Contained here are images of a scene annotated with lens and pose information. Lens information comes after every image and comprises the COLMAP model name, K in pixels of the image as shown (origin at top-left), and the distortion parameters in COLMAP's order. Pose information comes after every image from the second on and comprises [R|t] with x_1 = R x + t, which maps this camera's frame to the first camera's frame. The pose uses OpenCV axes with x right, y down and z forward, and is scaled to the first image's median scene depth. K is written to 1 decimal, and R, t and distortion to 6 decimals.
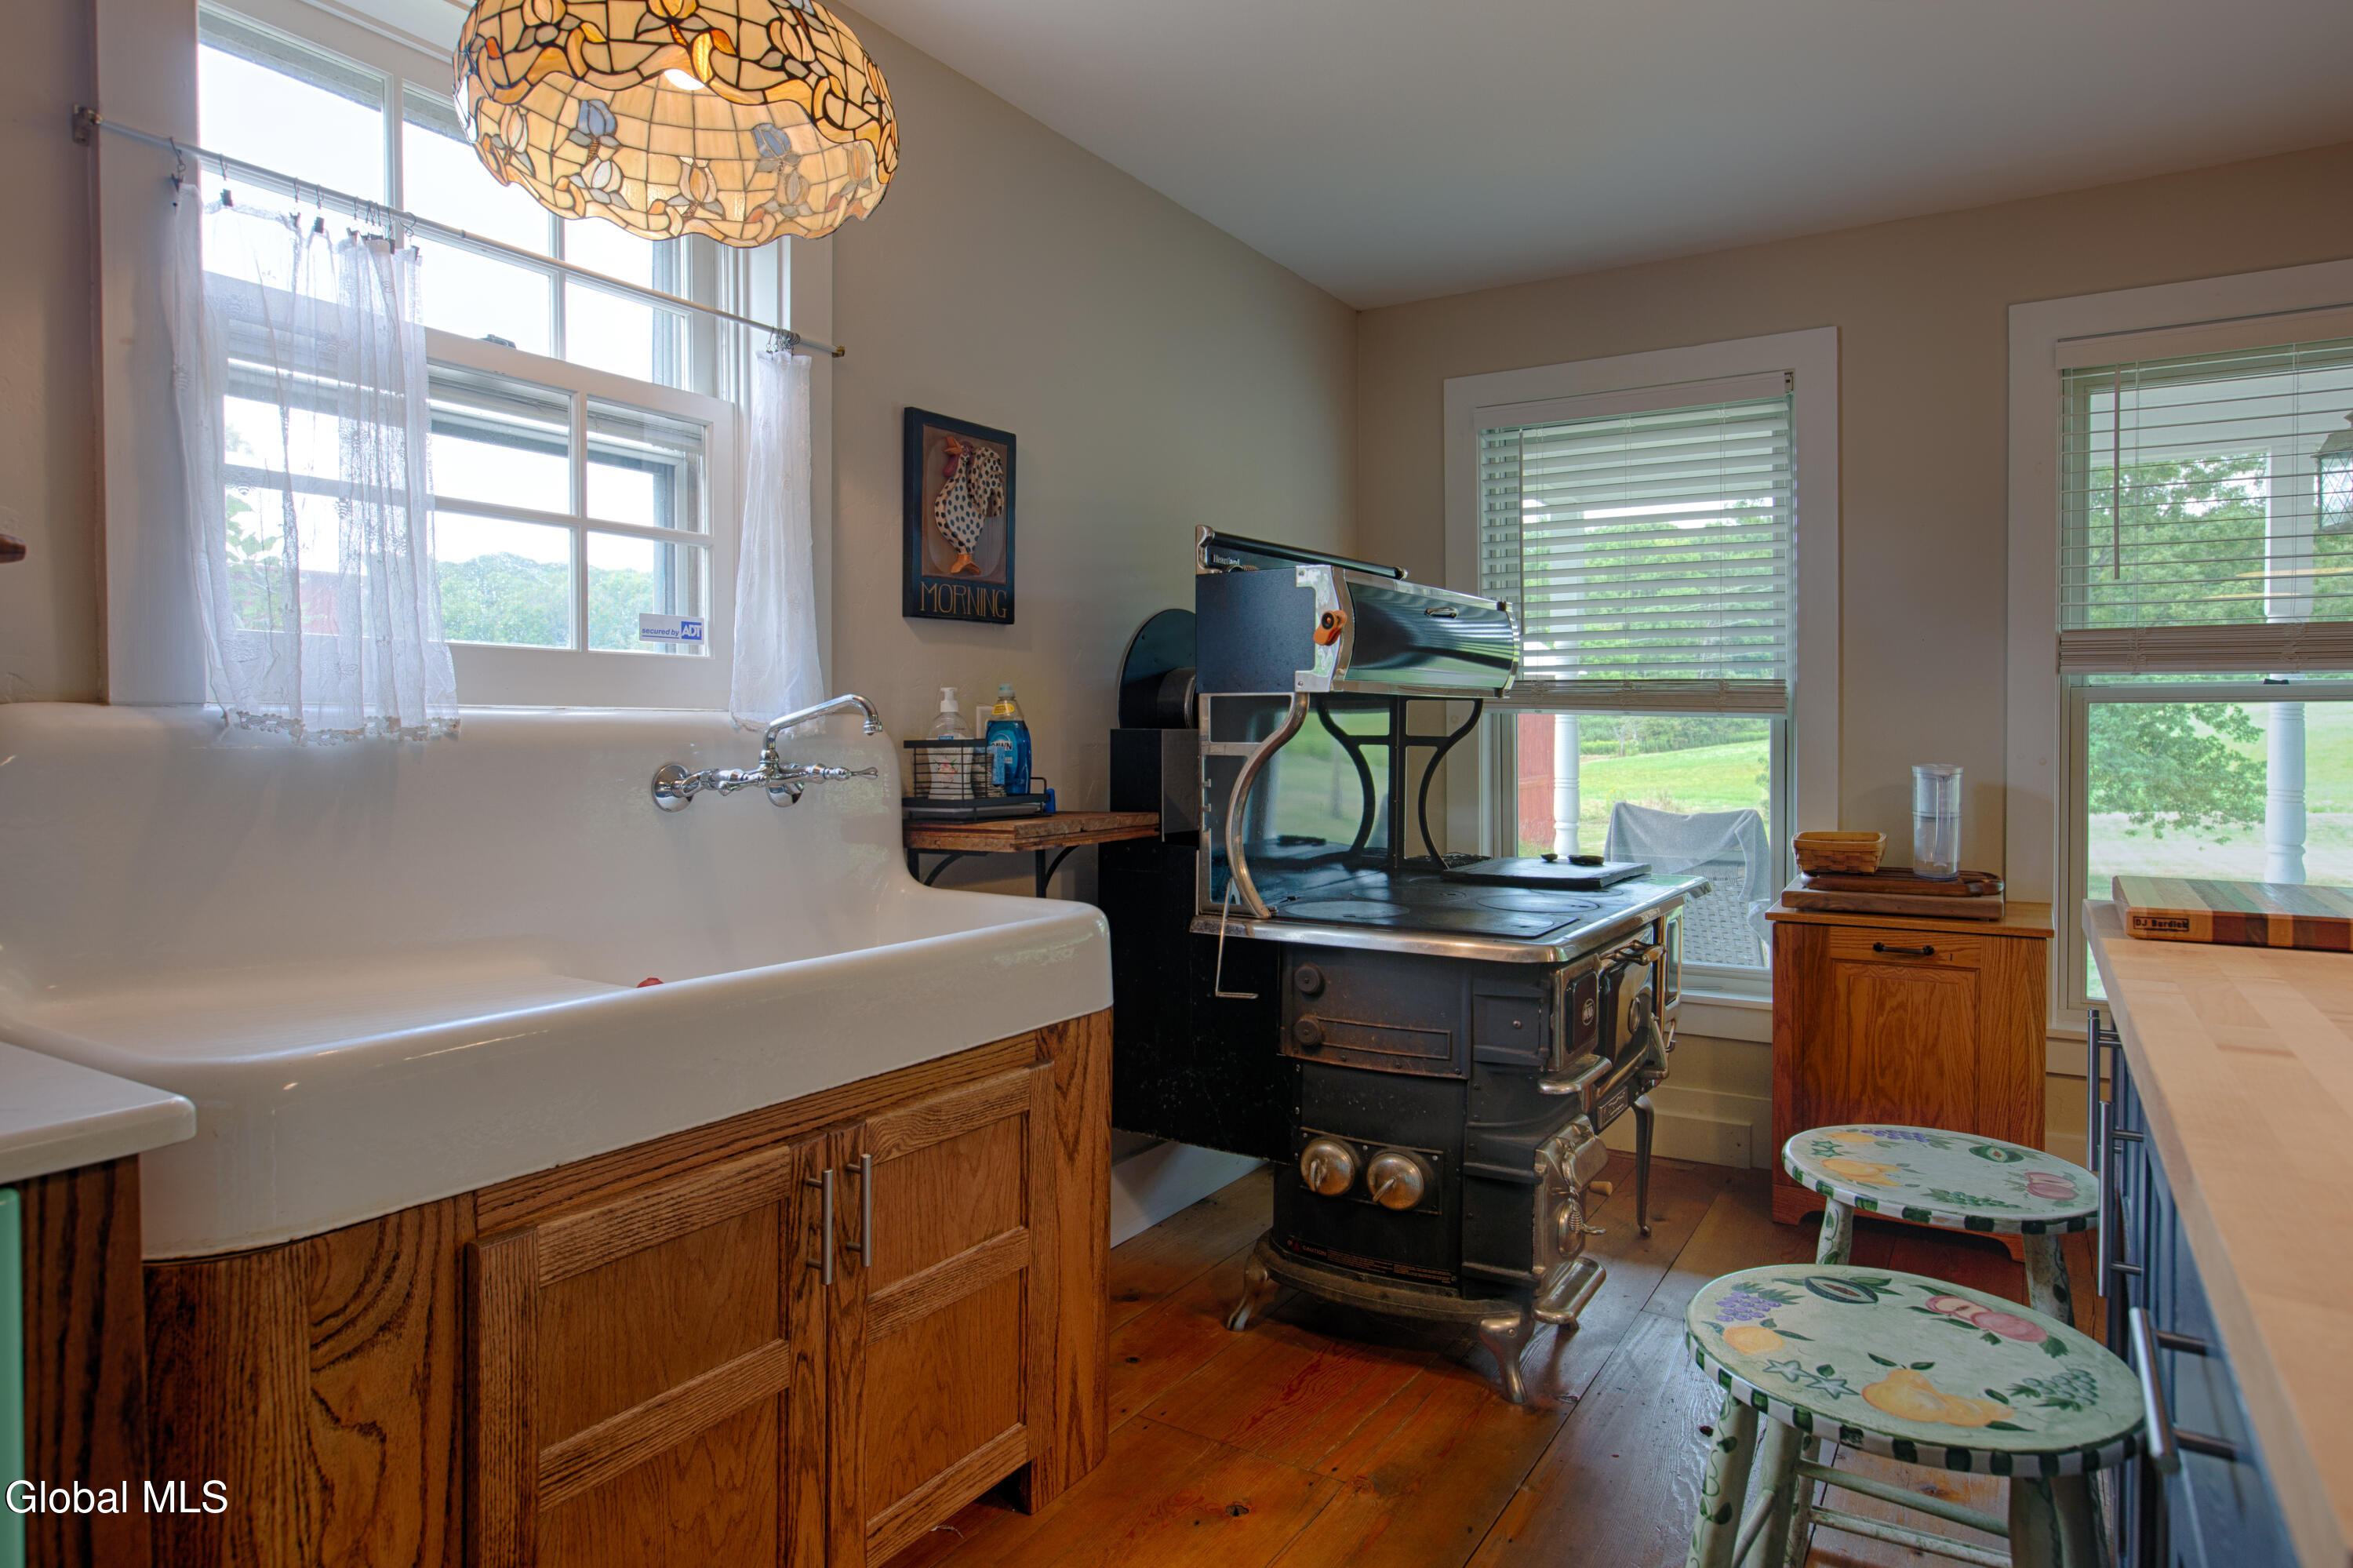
lens RADIAL K [[1379.9, 0, 1204.1], [0, 1379.9, 750.1], [0, 0, 1]] dist [-0.045248, 0.030230]
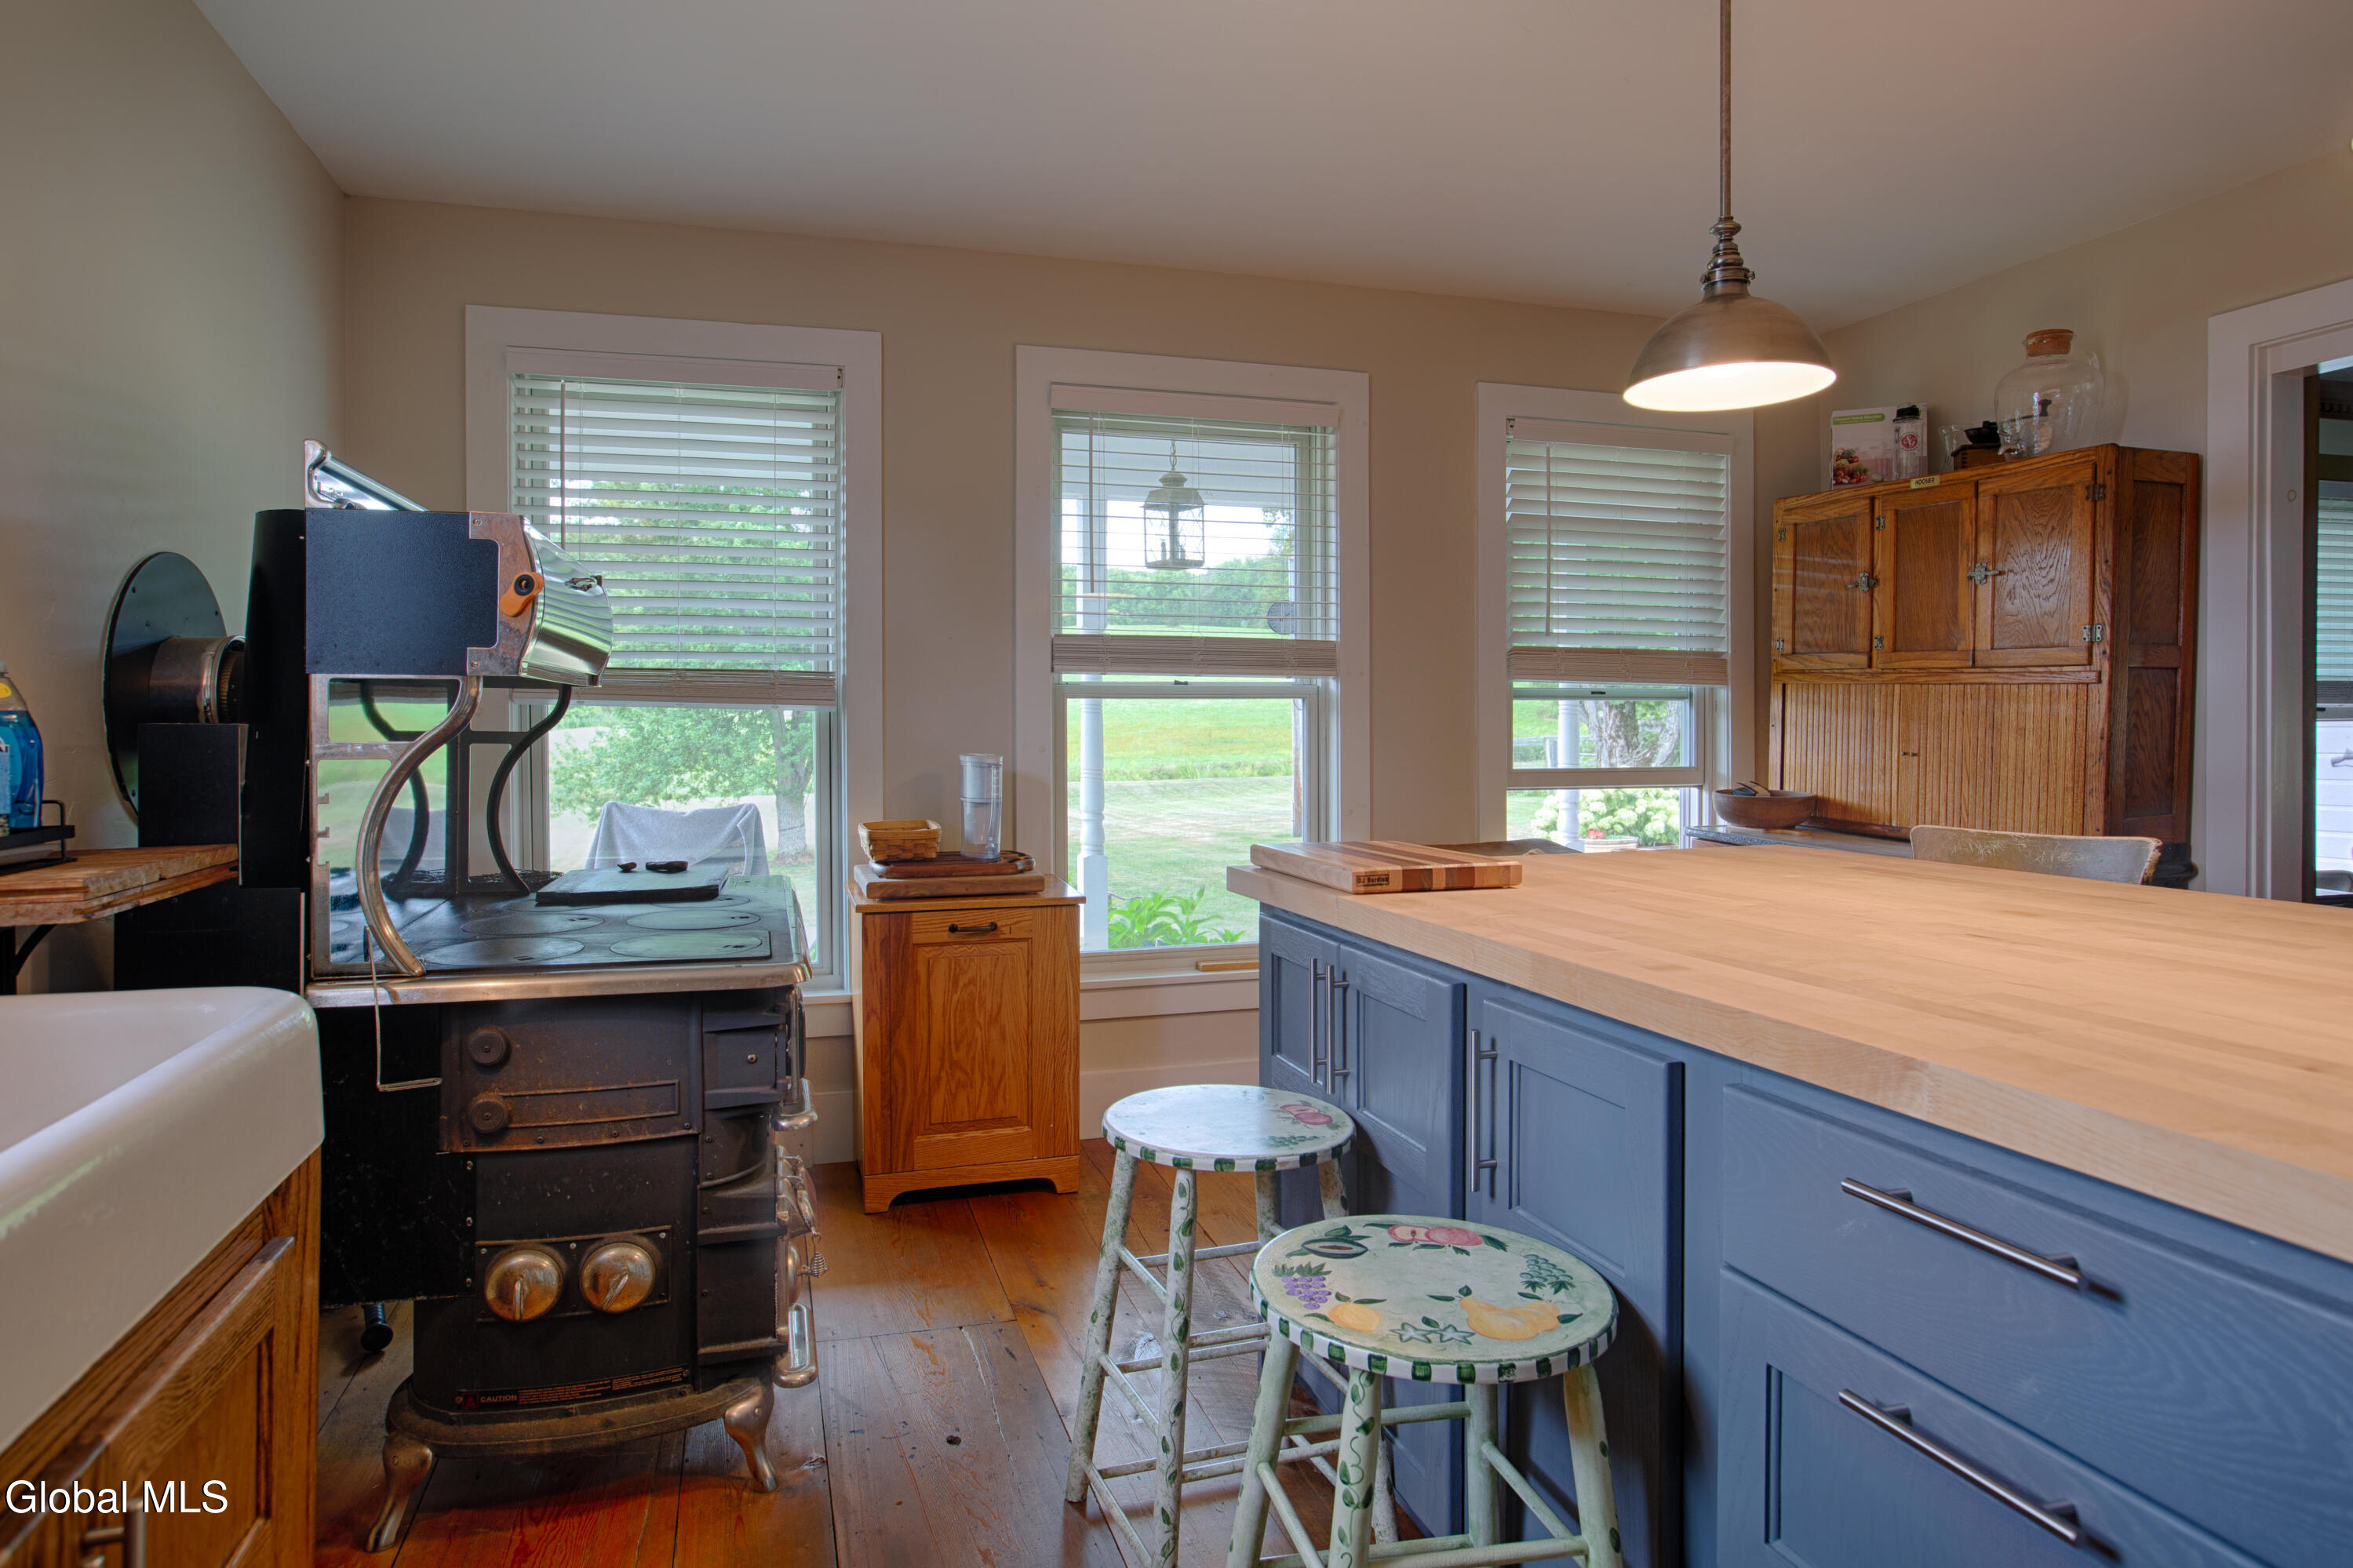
lens RADIAL K [[1382.6, 0, 1173.7], [0, 1382.6, 718.5], [0, 0, 1]] dist [-0.062478, 0.050499]
pose [[0.680186, -0.000523, 0.733040, -0.222822], [0.013692, 0.999834, -0.011991, -0.002892], [-0.732912, 0.018193, 0.680080, 0.198804]]
